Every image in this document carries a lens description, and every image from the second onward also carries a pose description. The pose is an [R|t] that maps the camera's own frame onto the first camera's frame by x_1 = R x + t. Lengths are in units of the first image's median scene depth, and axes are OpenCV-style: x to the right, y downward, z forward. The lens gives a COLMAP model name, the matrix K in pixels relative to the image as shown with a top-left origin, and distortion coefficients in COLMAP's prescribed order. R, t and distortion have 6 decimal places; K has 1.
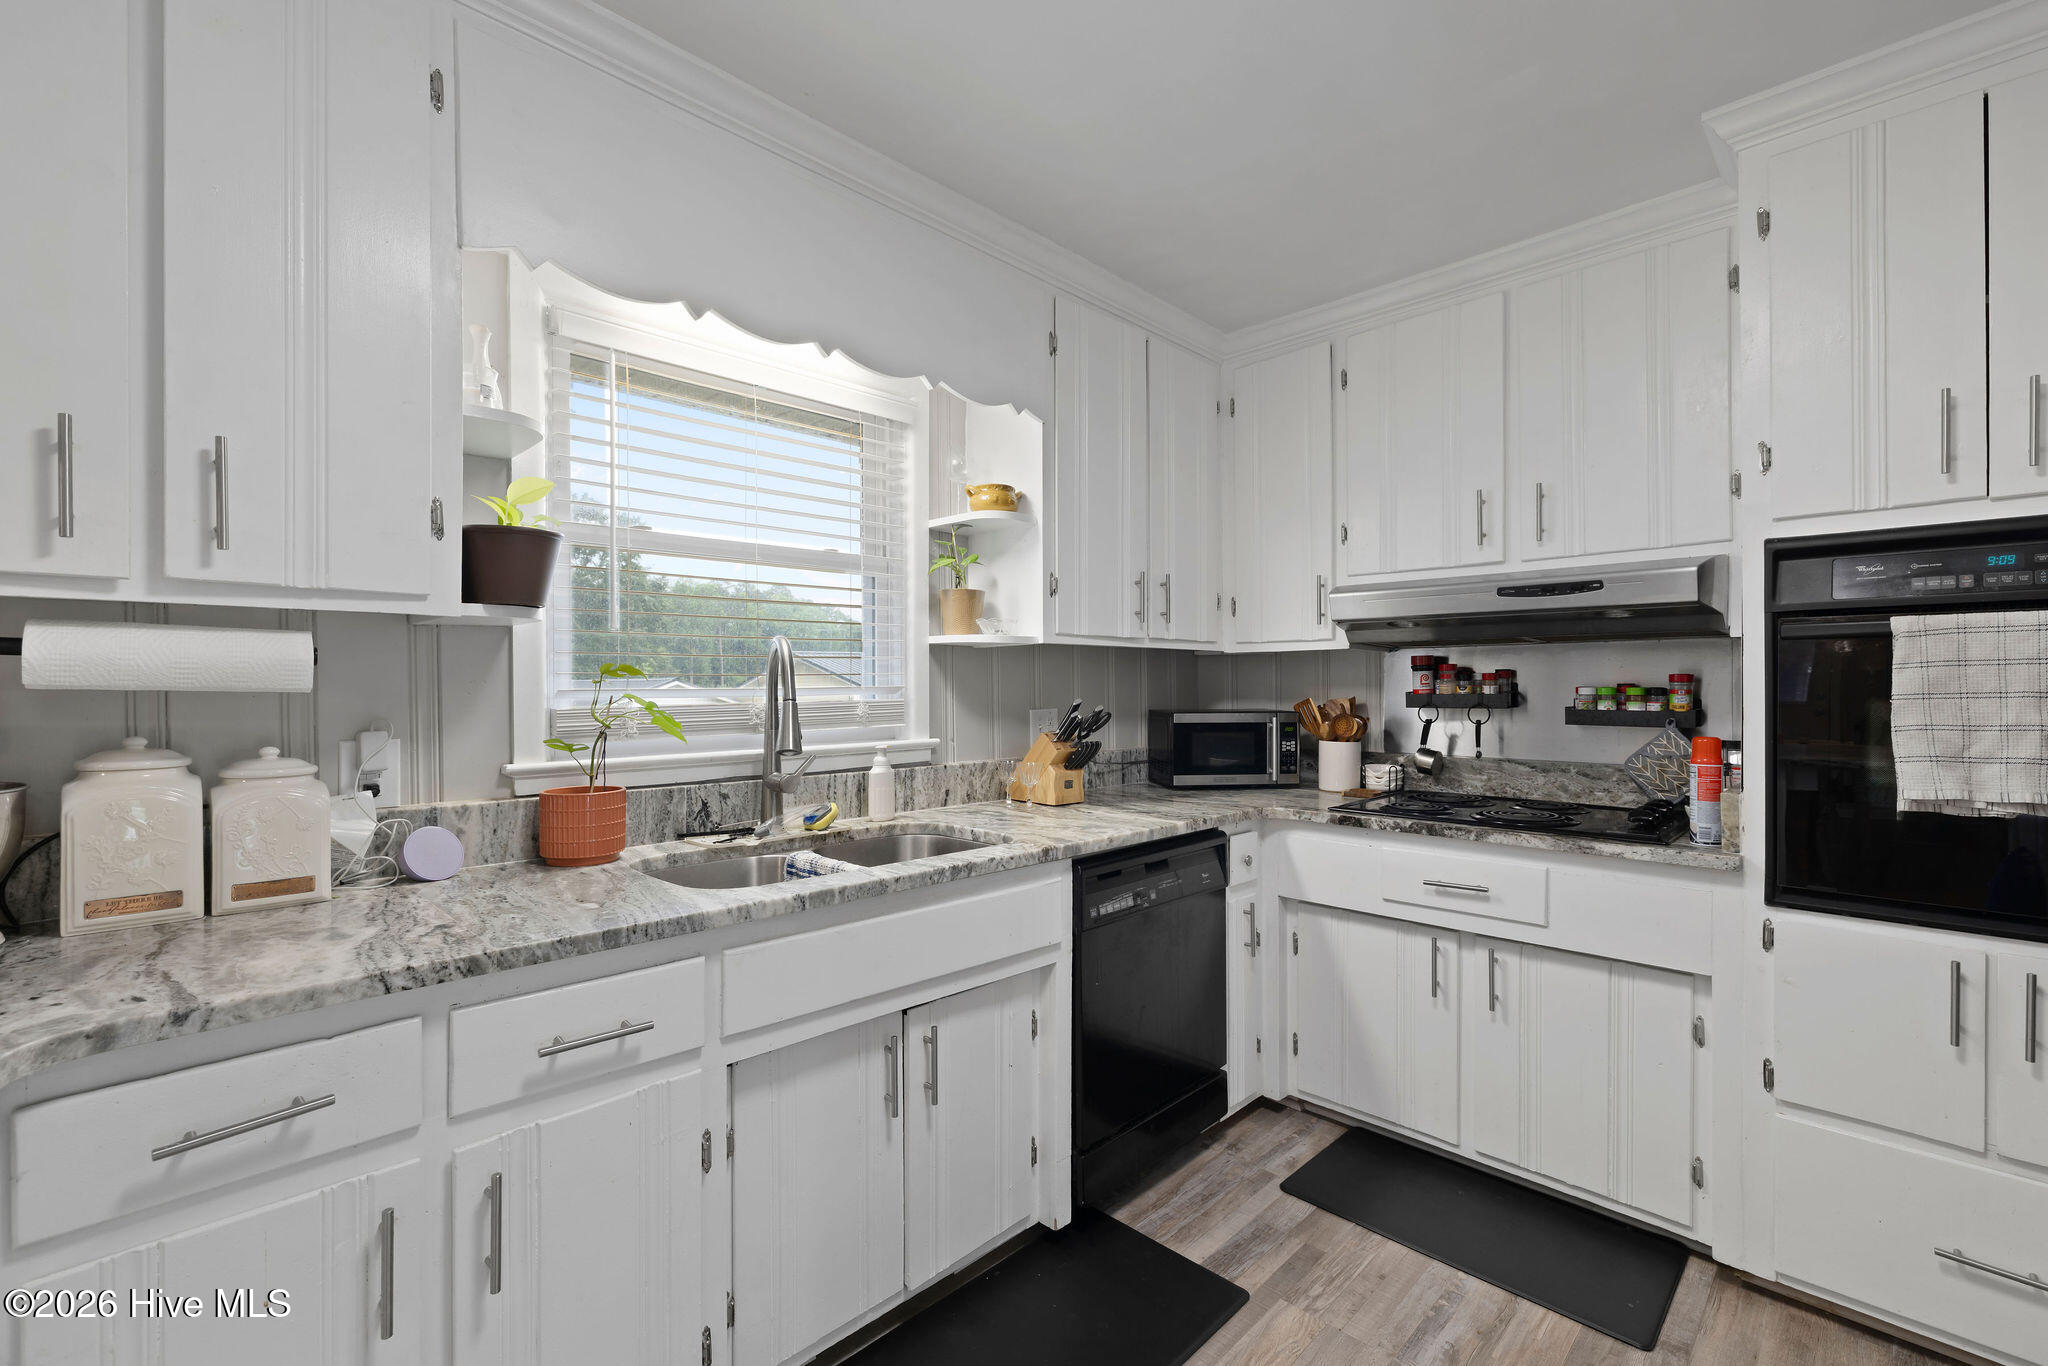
lens RADIAL K [[889.1, 0, 1024.2], [0, 889.1, 688.5], [0, 0, 1]] dist [0.000350, 0.000754]
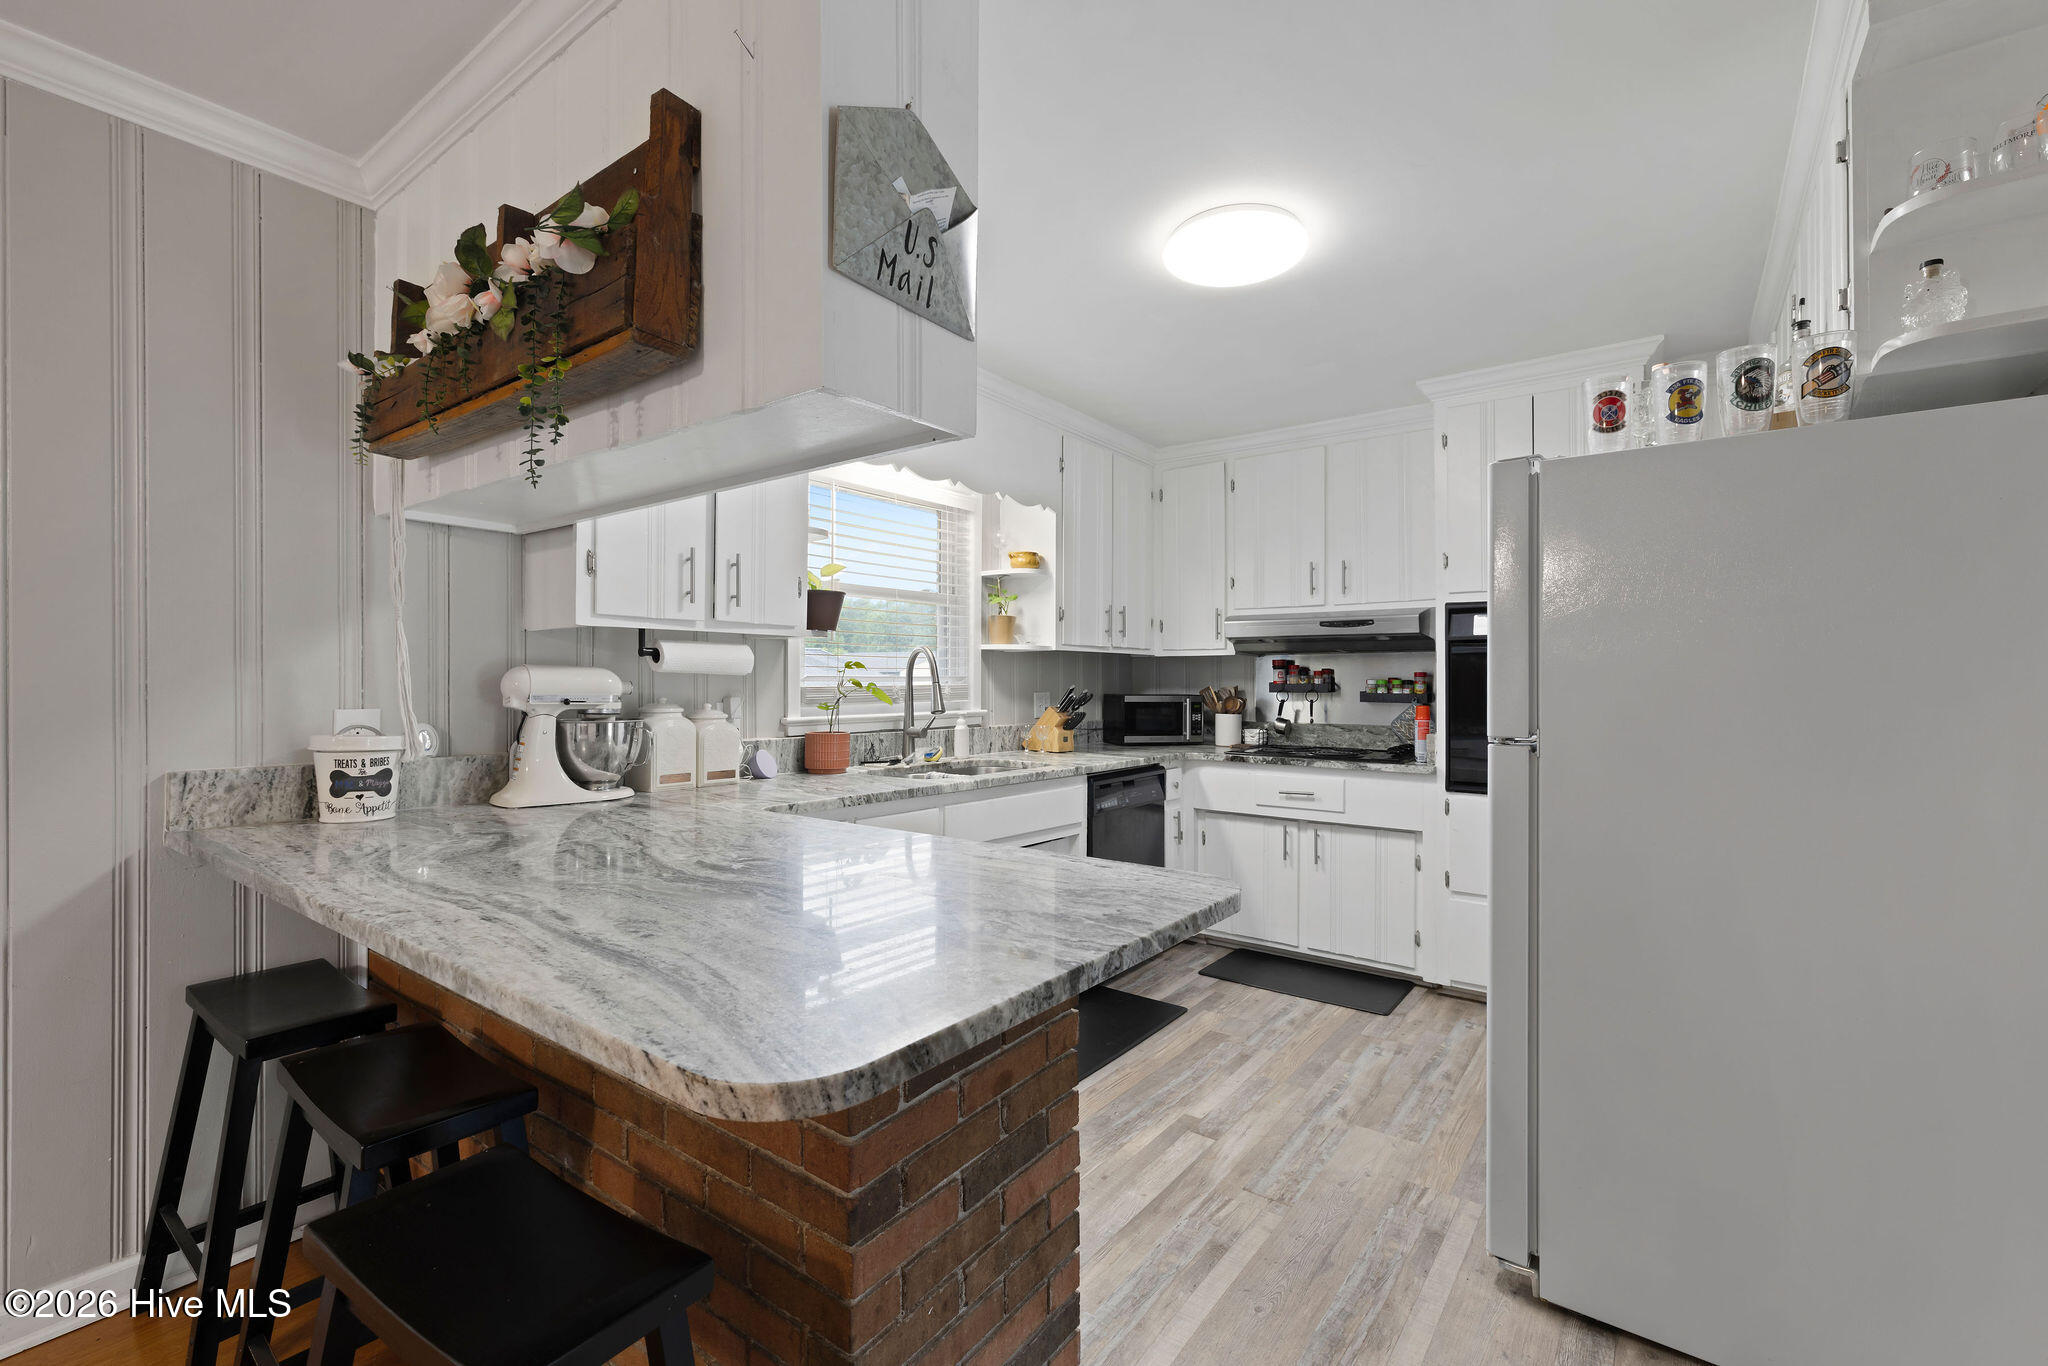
lens RADIAL K [[889.1, 0, 1028.4], [0, 889.1, 675.1], [0, 0, 1]] dist [0.000350, 0.000754]
pose [[0.989802, 0.006793, 0.142287, -0.270360], [-0.005207, 0.999920, -0.011518, 0.013803], [-0.142353, 0.010660, 0.989758, -0.621156]]
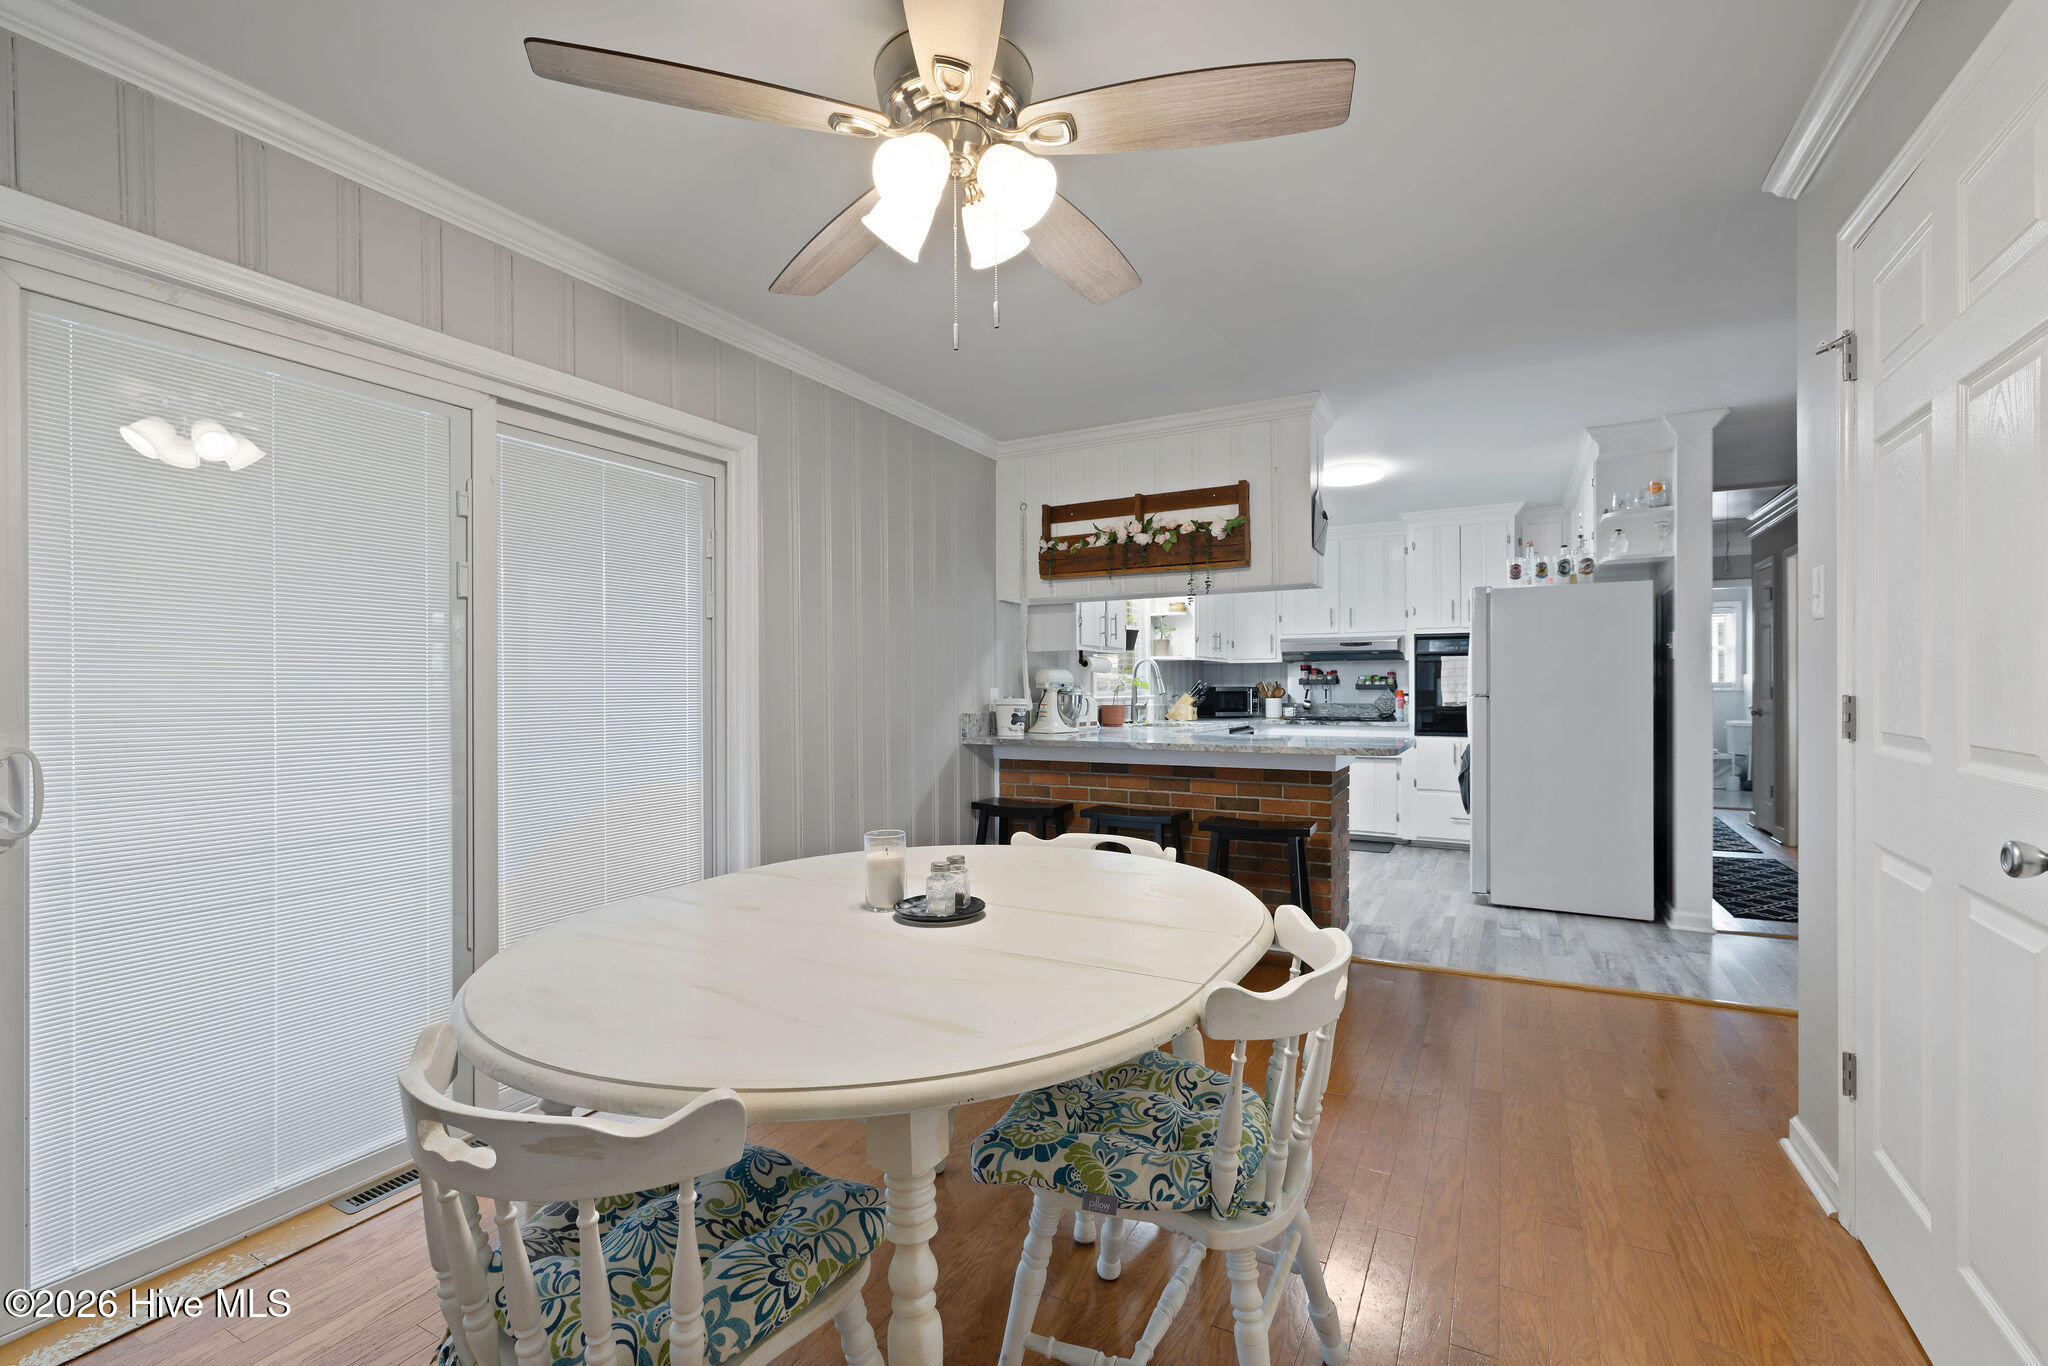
lens RADIAL K [[889.1, 0, 1014.0], [0, 889.1, 691.0], [0, 0, 1]] dist [0.000350, 0.000754]
pose [[0.964198, -0.000937, 0.265183, -1.324157], [0.001142, 0.999999, -0.000617, 0.049996], [-0.265183, 0.000898, 0.964198, -1.605022]]
